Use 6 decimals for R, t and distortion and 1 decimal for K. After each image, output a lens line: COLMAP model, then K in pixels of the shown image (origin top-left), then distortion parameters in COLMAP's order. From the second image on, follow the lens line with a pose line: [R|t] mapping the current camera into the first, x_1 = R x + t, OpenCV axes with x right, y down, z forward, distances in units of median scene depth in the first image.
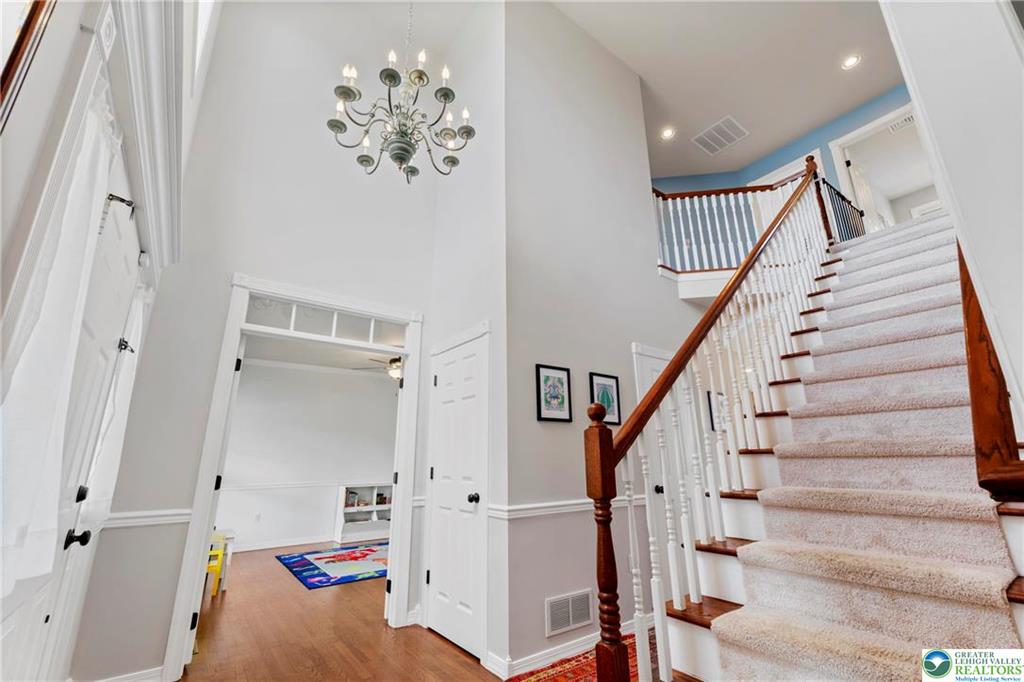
lens RADIAL K [[434.9, 0, 514.6], [0, 434.9, 341.2], [0, 0, 1]] dist [0.001623, 0.000181]
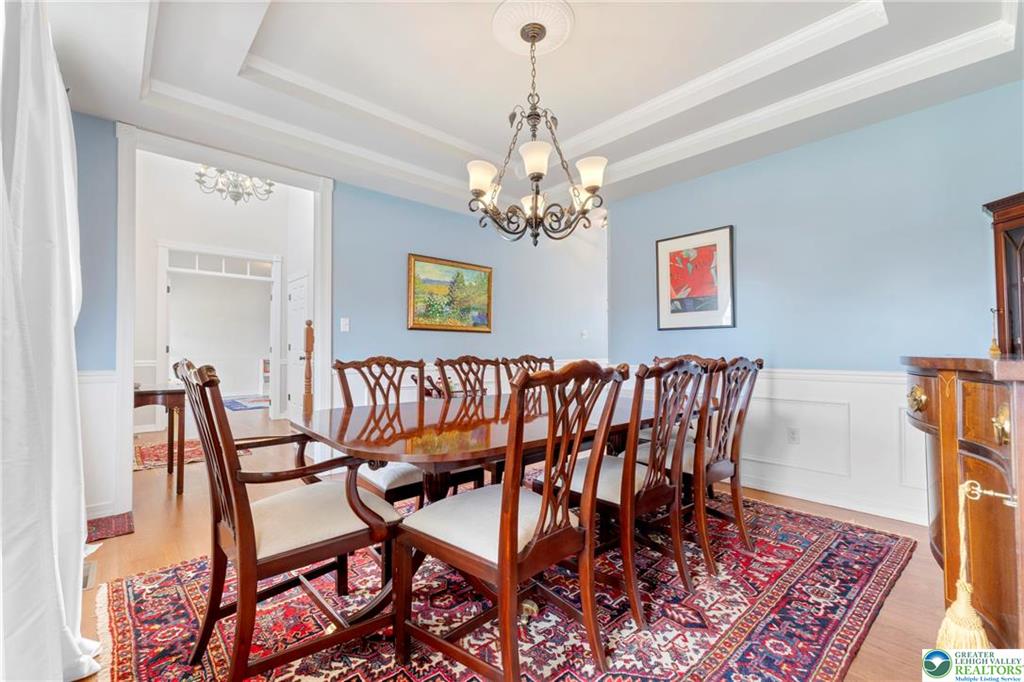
lens RADIAL K [[434.9, 0, 514.6], [0, 434.9, 341.2], [0, 0, 1]] dist [0.001623, 0.000181]
pose [[0.995224, 0.009521, 0.097152, 0.653332], [-0.033455, 0.968228, 0.247821, -0.241393], [-0.091706, -0.249887, 0.963922, -0.977472]]
